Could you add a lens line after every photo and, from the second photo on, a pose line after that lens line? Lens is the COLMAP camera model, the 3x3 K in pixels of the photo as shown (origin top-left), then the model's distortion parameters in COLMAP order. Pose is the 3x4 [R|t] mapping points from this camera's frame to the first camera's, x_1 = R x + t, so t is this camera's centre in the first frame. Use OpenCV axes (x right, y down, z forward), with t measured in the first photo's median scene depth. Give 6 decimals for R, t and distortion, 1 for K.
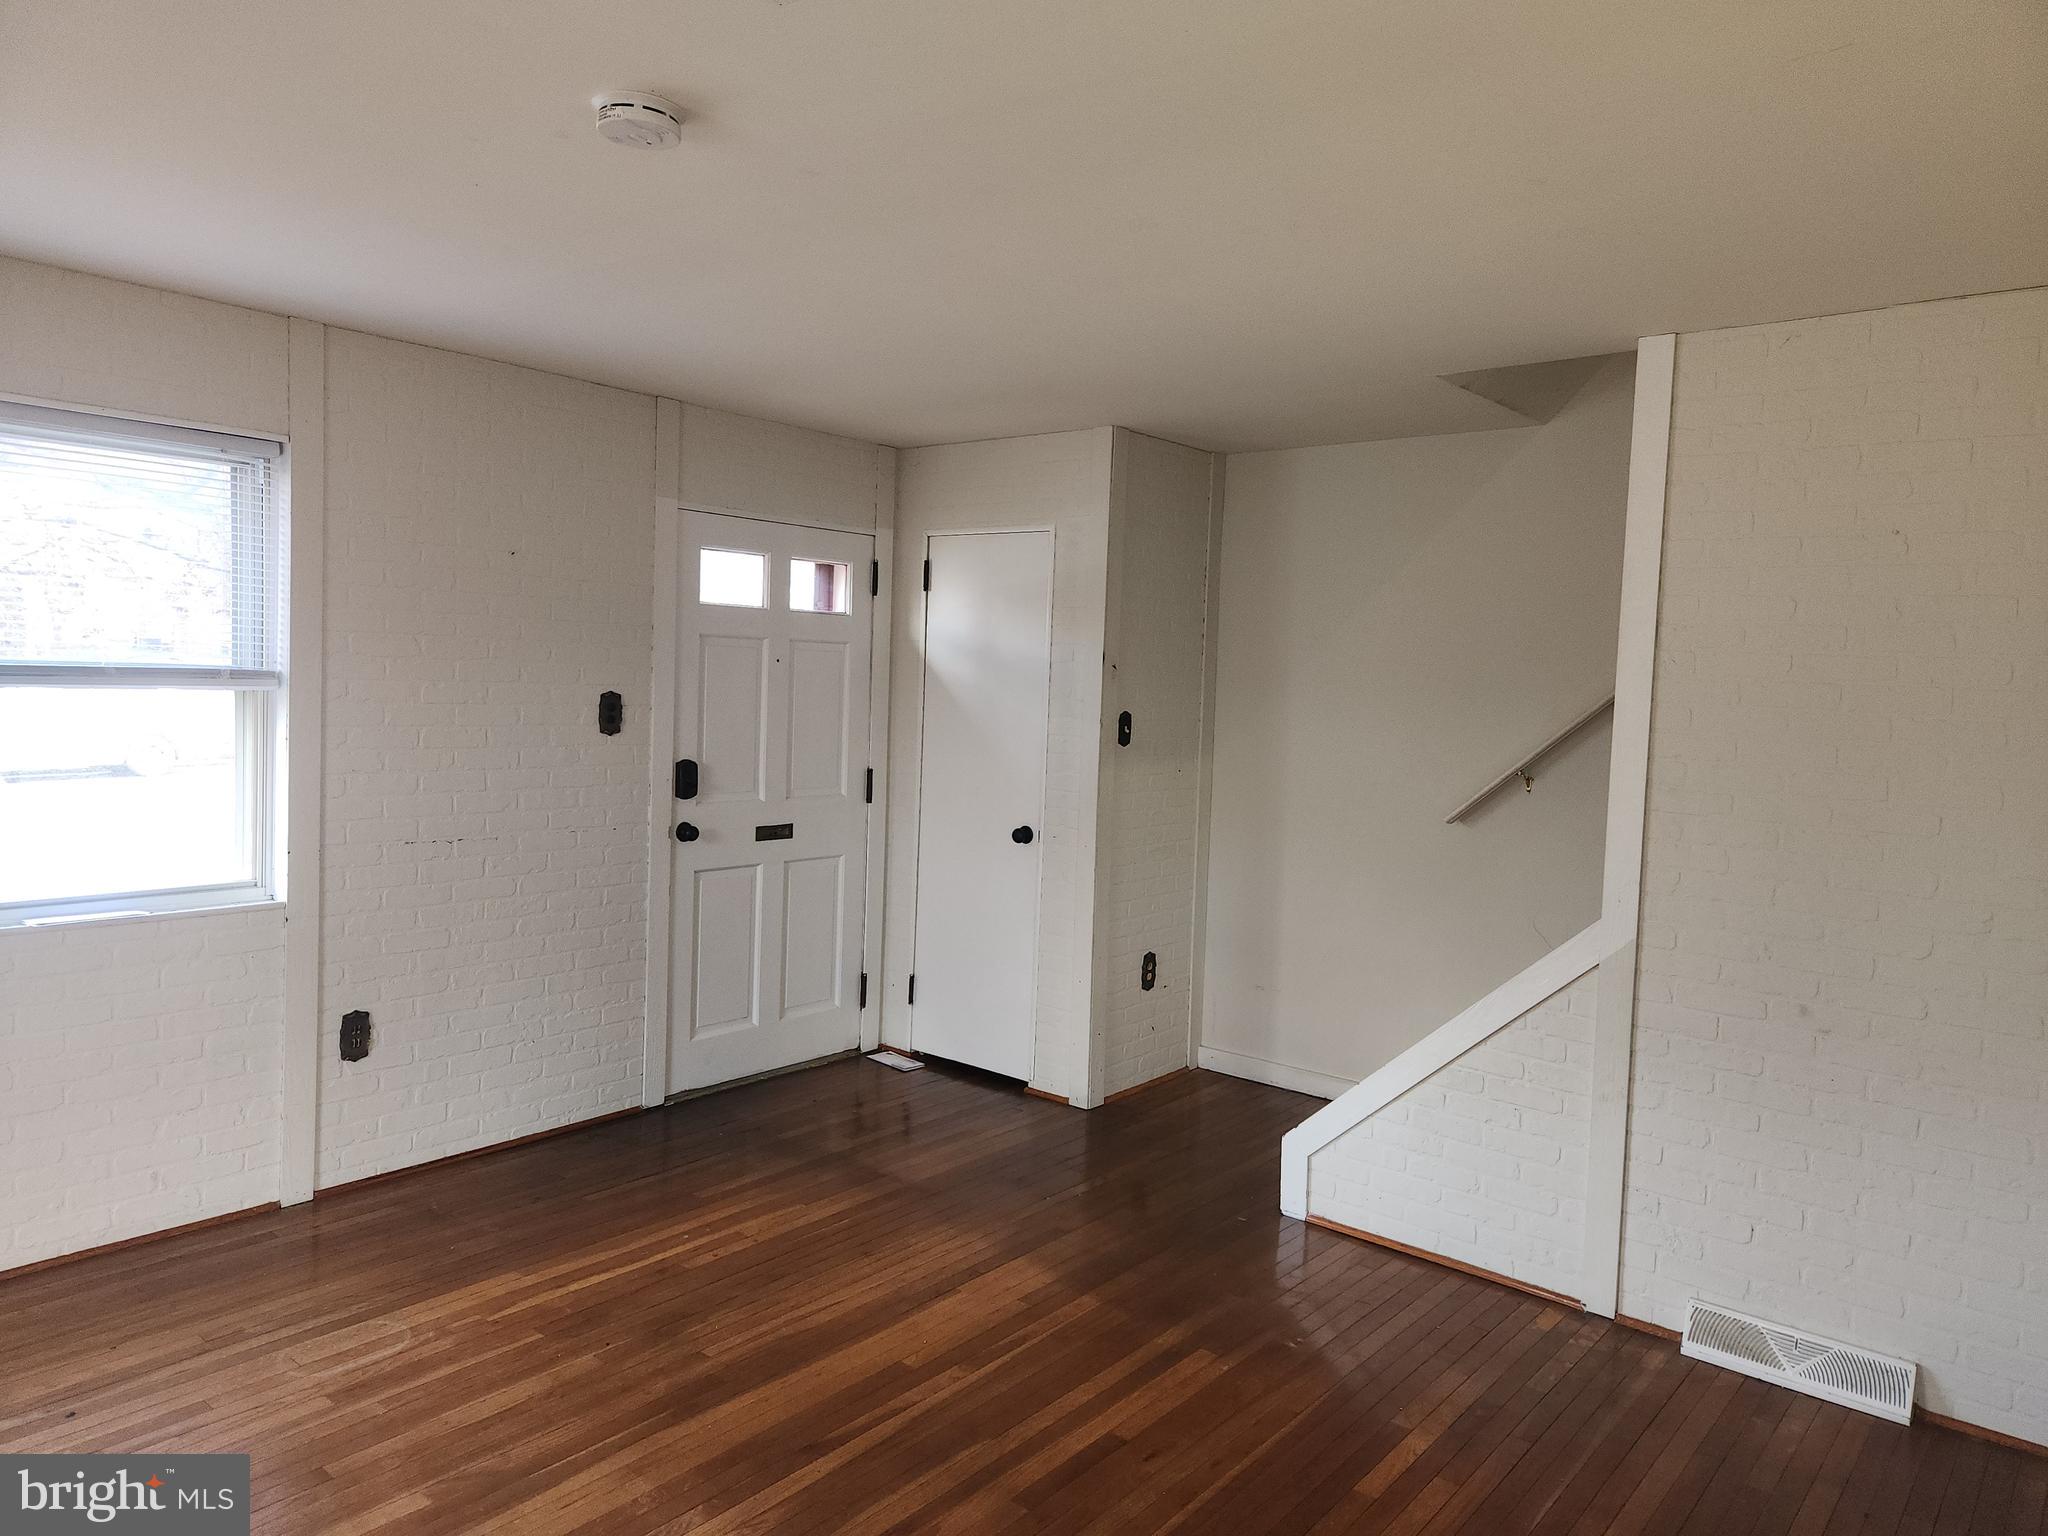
lens RADIAL K [[1365.6, 0, 1055.0], [0, 1365.6, 749.3], [0, 0, 1]] dist [0.067734, -0.059000]
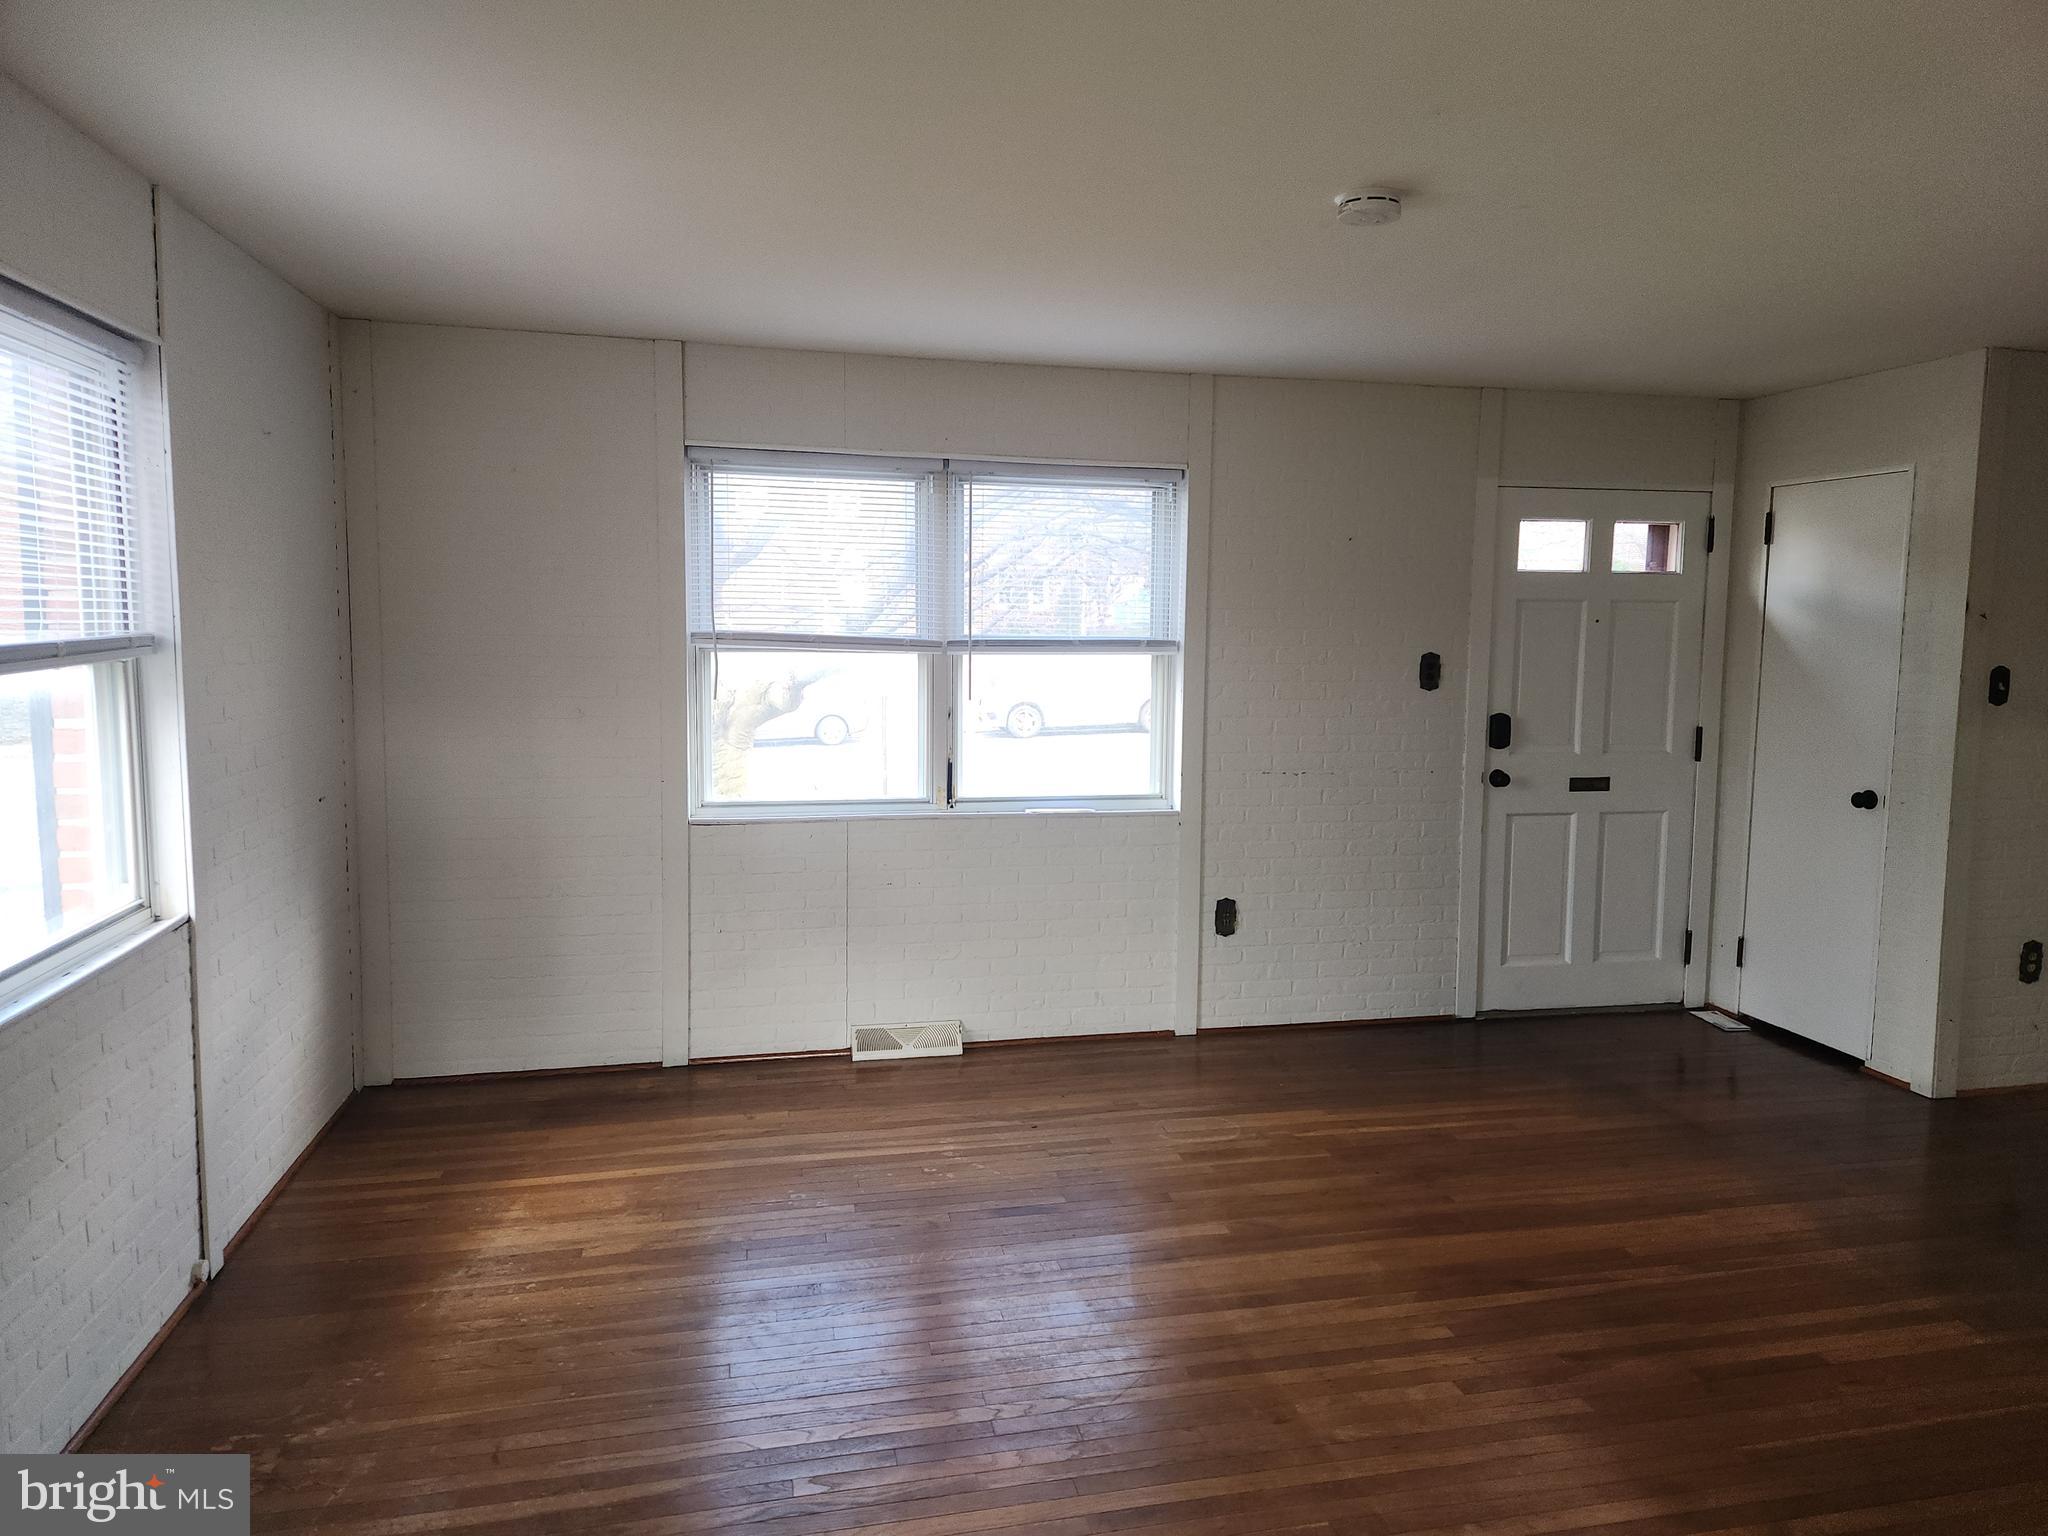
lens RADIAL K [[1365.6, 0, 1066.7], [0, 1365.6, 759.3], [0, 0, 1]] dist [0.067734, -0.059000]
pose [[0.795302, 0.032546, -0.605339, 0.159042], [-0.015185, 0.999314, 0.033777, 0.015592], [0.606023, -0.017671, 0.795251, -0.123497]]
